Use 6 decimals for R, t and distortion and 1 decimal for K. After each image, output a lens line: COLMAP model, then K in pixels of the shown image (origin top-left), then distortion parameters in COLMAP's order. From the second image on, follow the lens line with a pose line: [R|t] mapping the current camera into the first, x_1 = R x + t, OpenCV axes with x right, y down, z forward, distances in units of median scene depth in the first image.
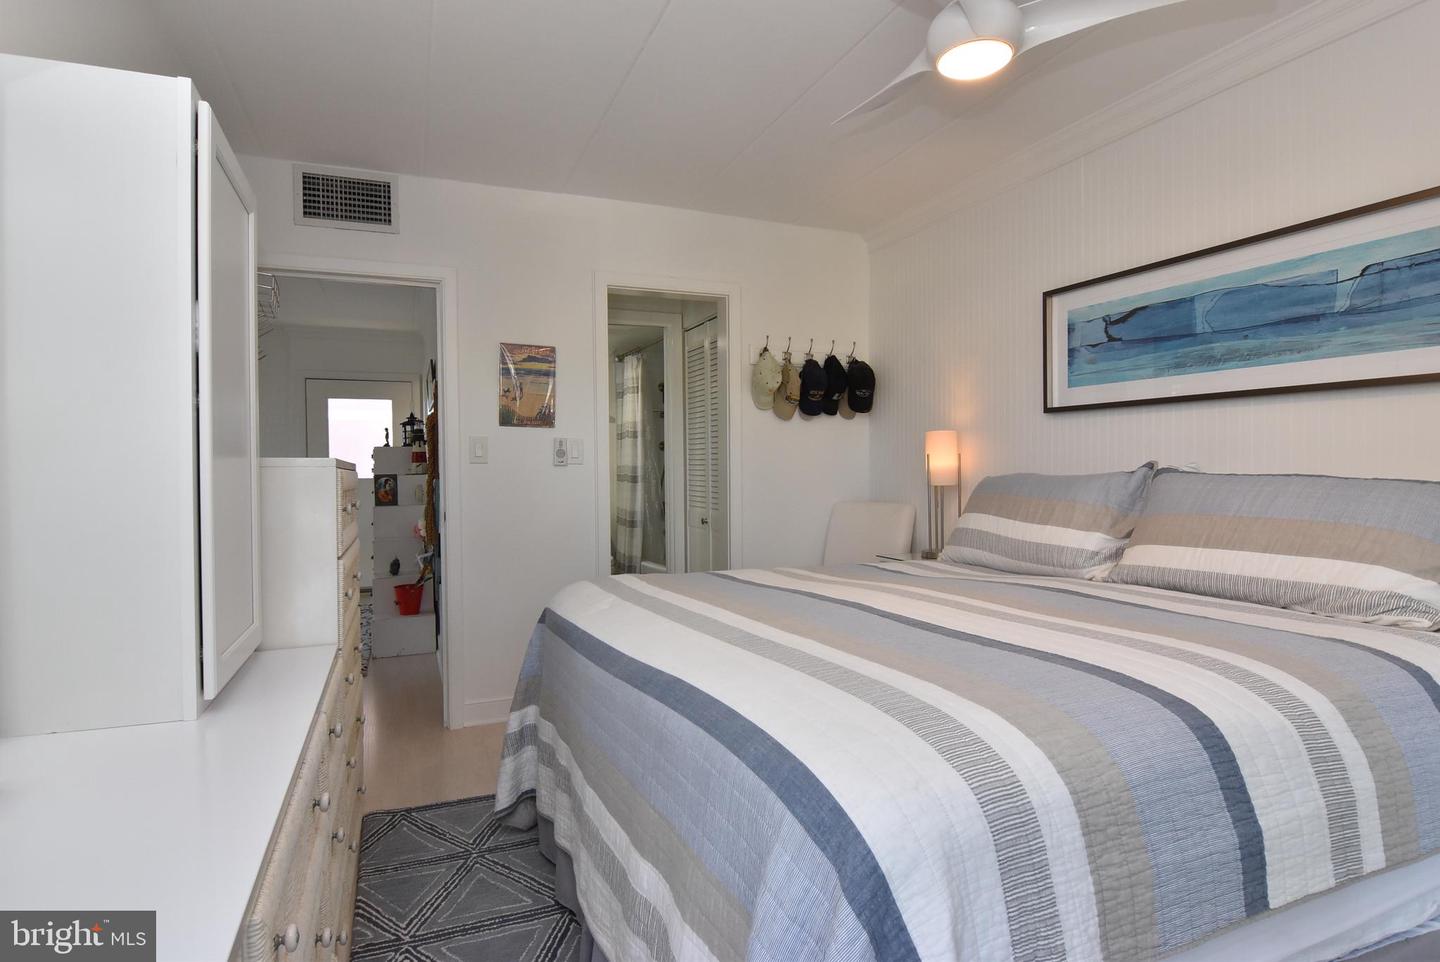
lens RADIAL K [[766.5, 0, 712.2], [0, 766.5, 484.9], [0, 0, 1]] dist [-0.001578, -0.011139]
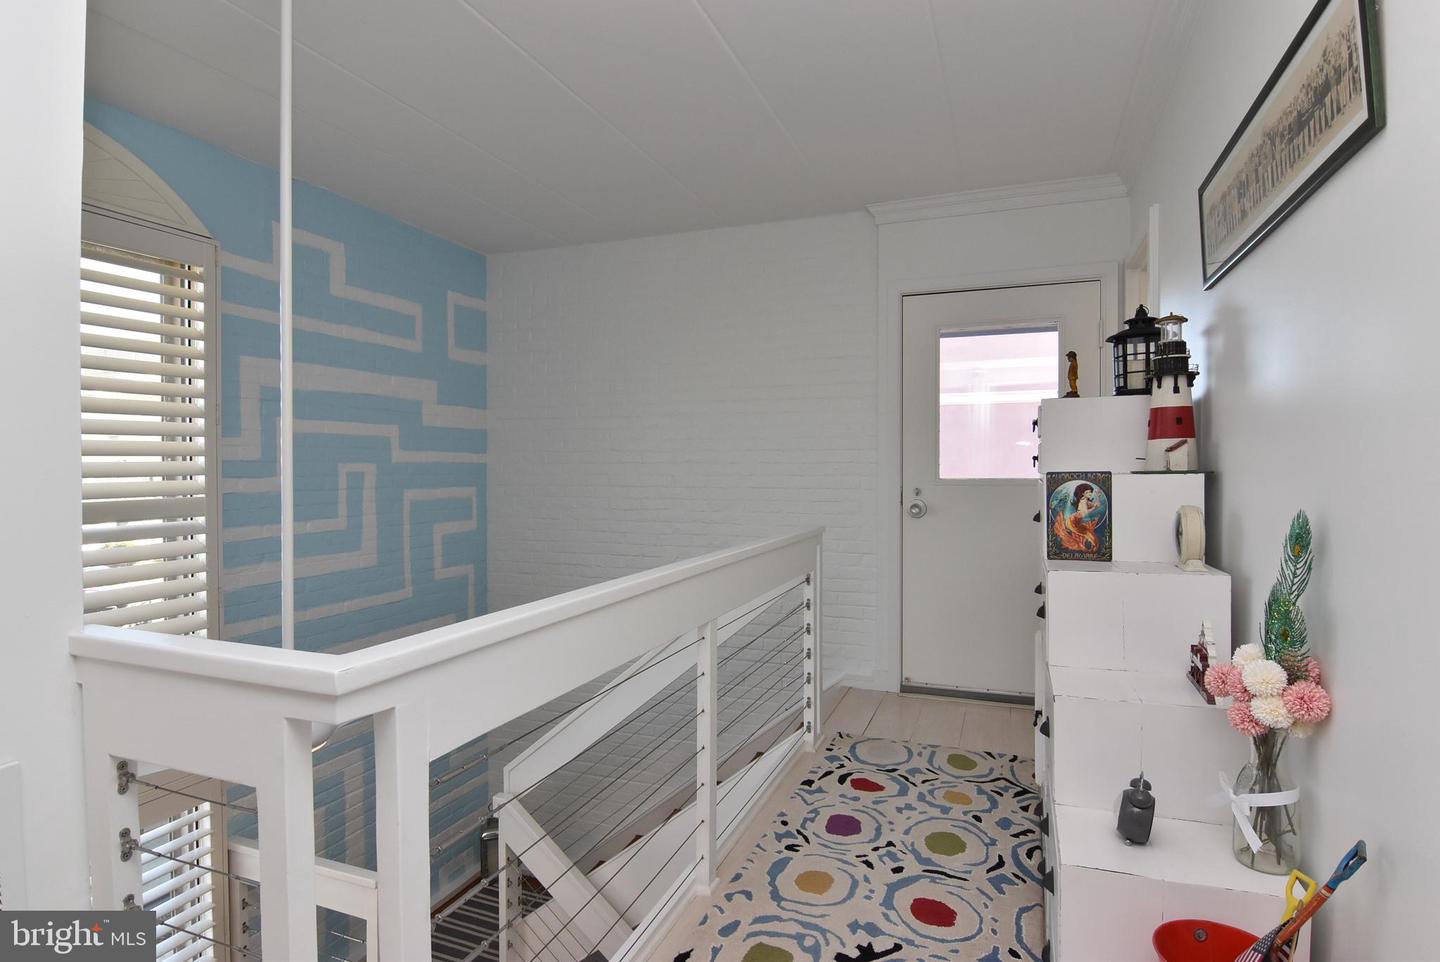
lens RADIAL K [[766.5, 0, 718.6], [0, 766.5, 473.8], [0, 0, 1]] dist [-0.001578, -0.011139]
pose [[0.729667, 0.021251, -0.683473, -0.302447], [-0.020755, 0.999745, 0.008927, -0.012362], [0.683488, 0.007672, 0.729921, 0.622067]]
